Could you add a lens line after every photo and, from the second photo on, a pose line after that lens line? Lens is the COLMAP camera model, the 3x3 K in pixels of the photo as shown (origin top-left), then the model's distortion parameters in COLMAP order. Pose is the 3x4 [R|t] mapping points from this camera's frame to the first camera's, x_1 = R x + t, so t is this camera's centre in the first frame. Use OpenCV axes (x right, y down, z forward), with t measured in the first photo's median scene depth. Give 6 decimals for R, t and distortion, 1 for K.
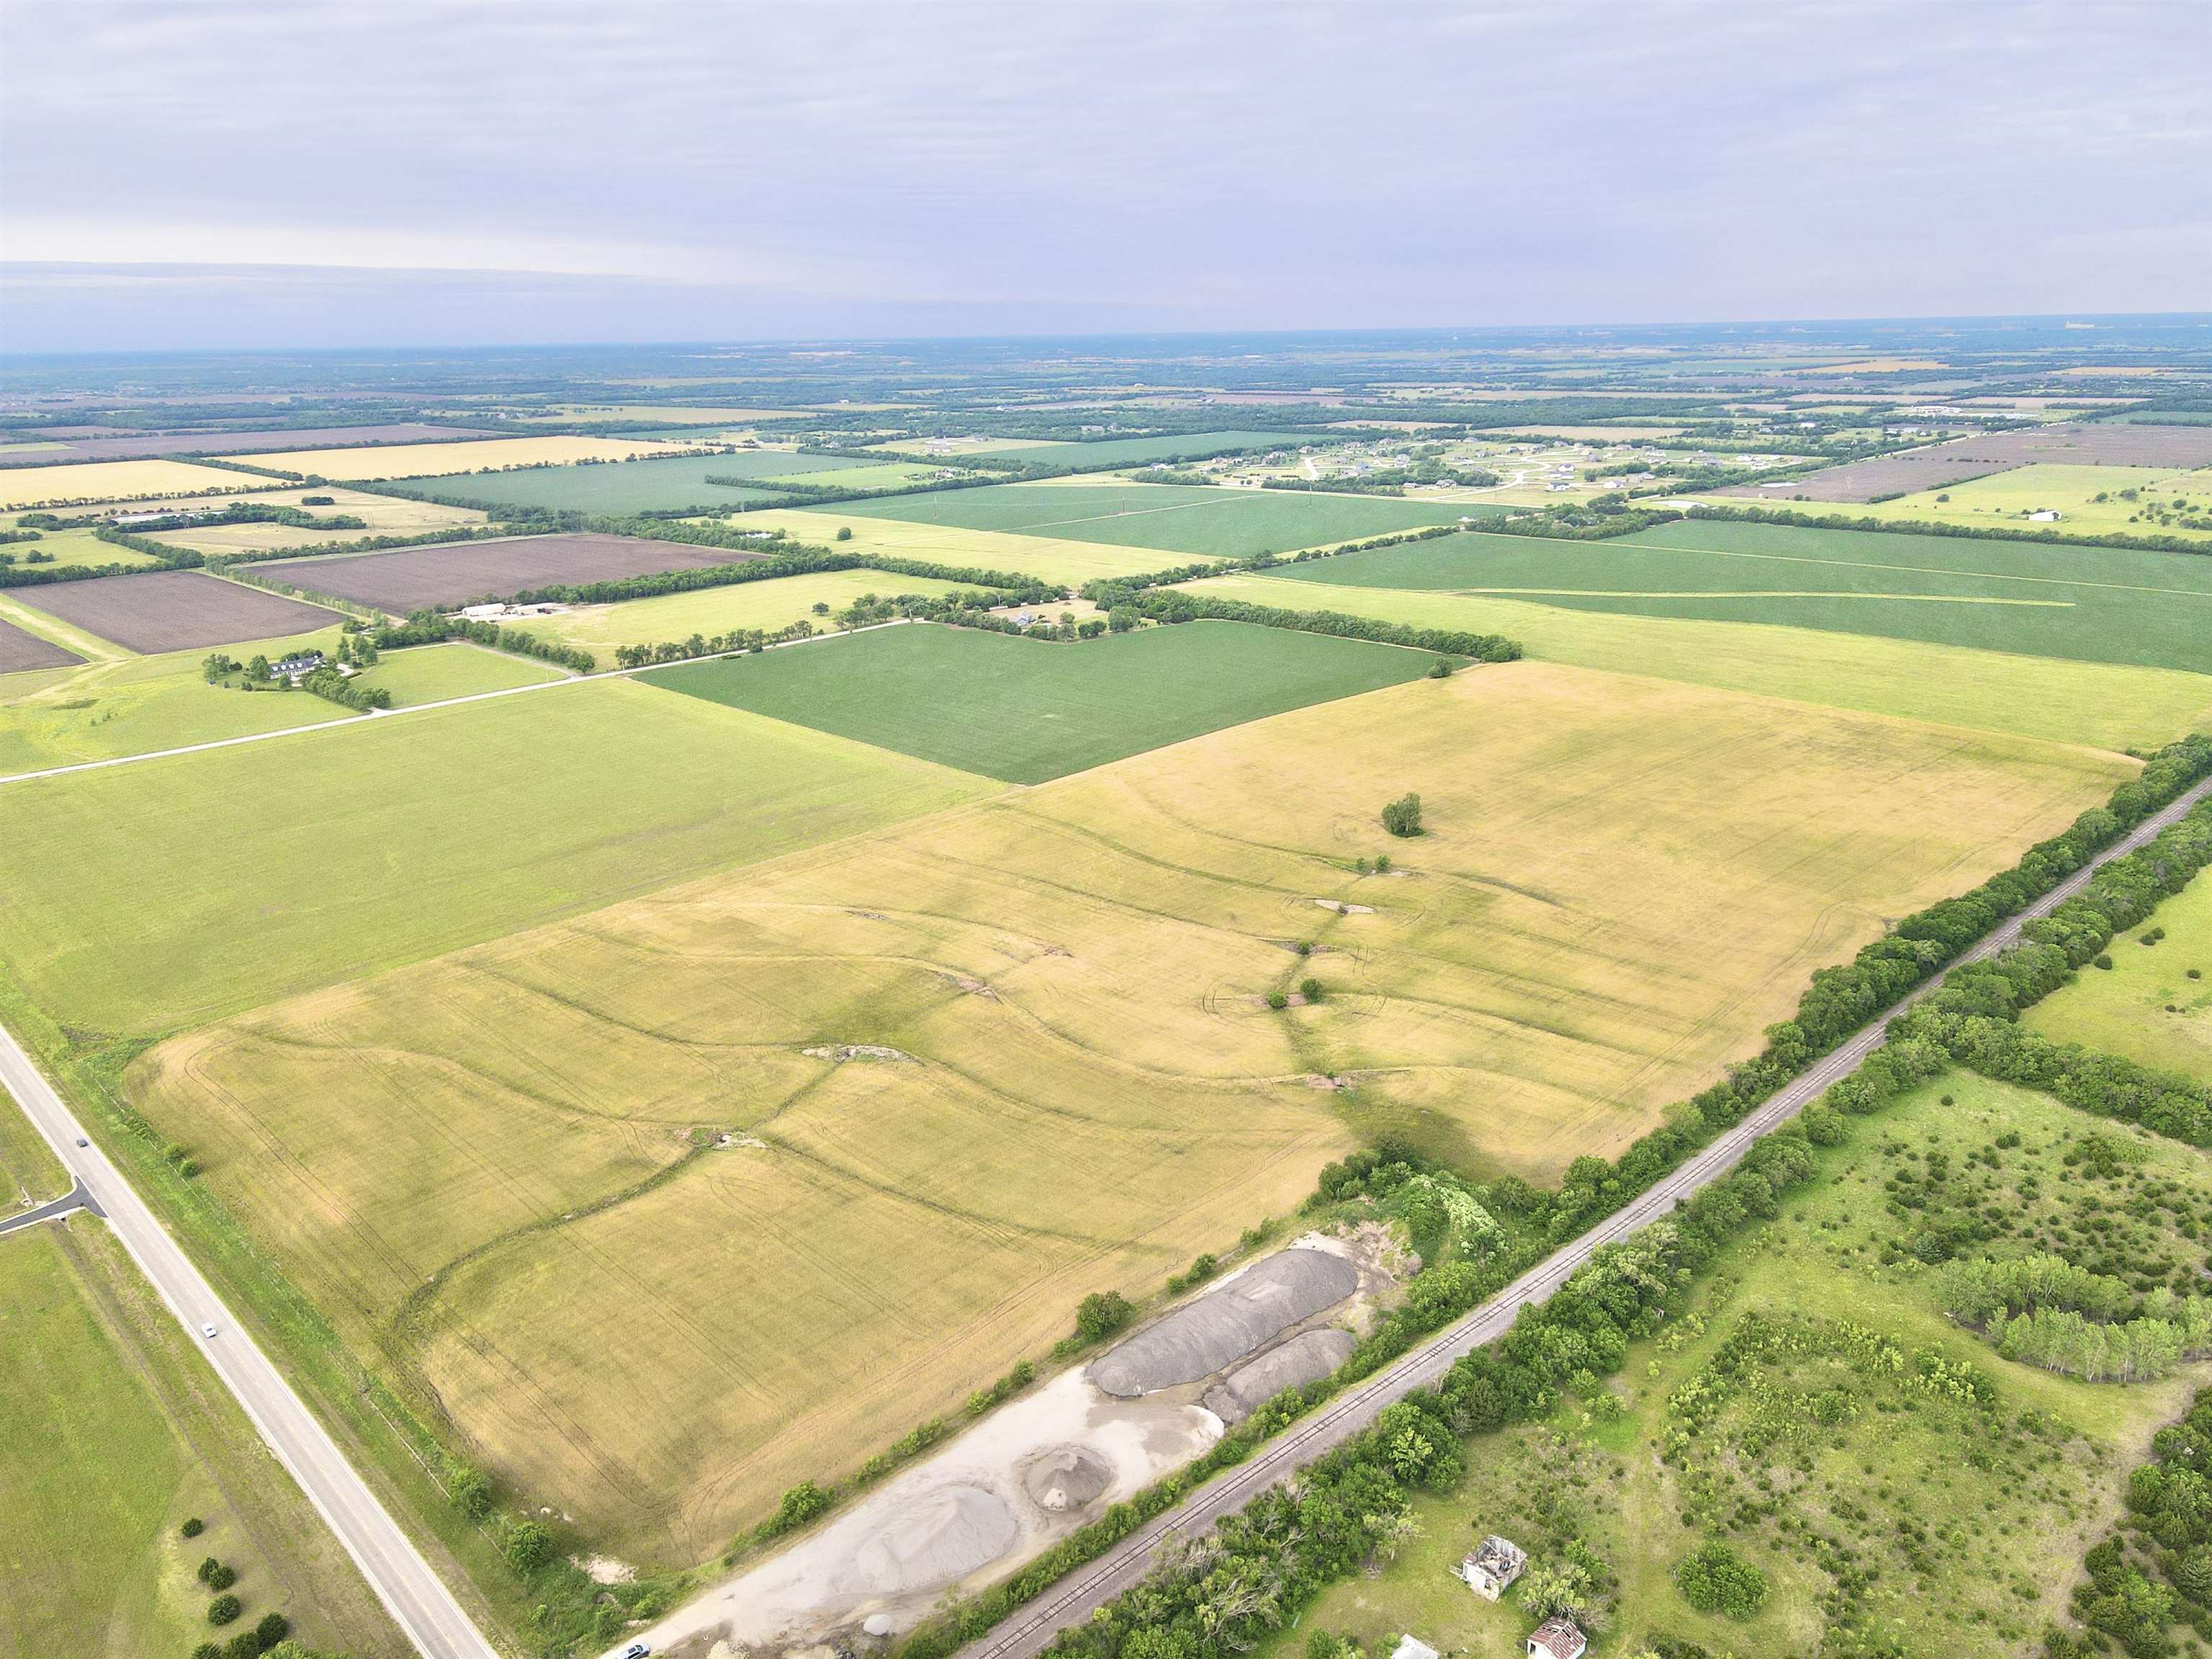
lens RADIAL K [[1588.8, 0, 1106.0], [0, 1588.8, 829.5], [0, 0, 1]] dist [0.008482, 0.003587]
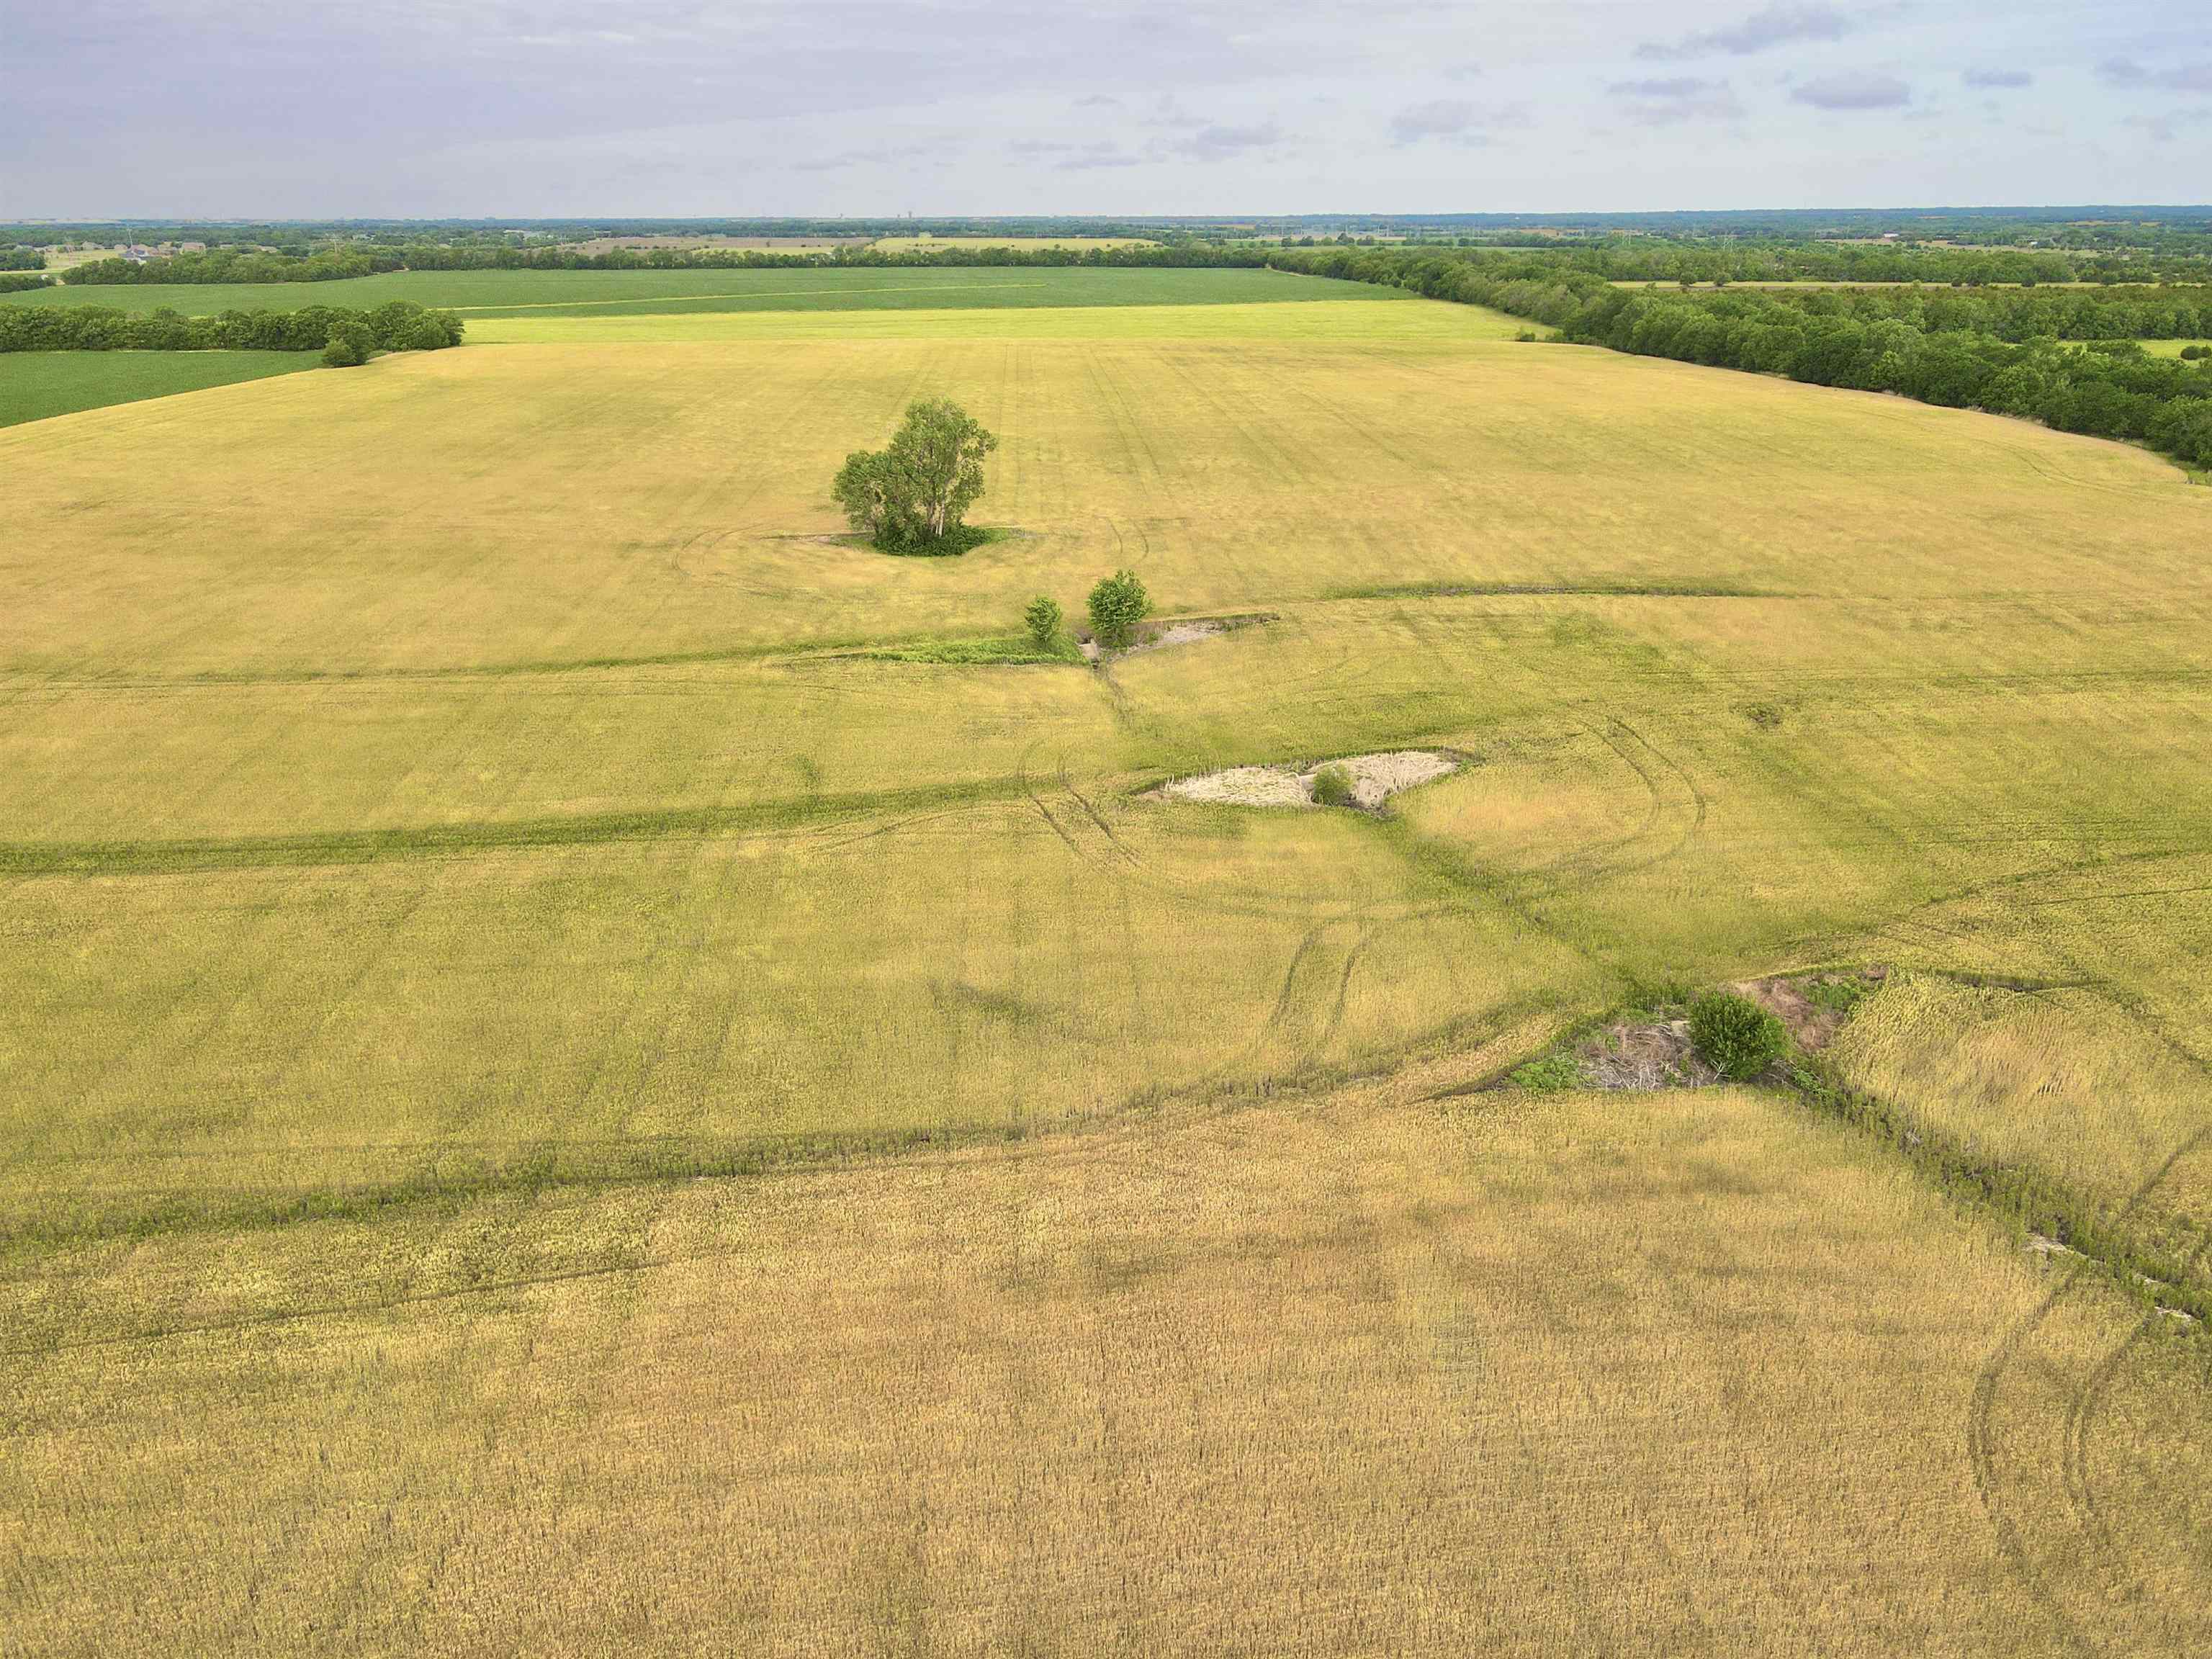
lens RADIAL K [[1554.9, 0, 1100.2], [0, 1554.9, 909.1], [0, 0, 1]] dist [0.005418, 0.002773]
pose [[0.644930, -0.292104, 0.706216, -0.013696], [0.219717, 0.955929, 0.194740, 0.019203], [-0.731977, 0.029574, 0.680687, 0.883425]]
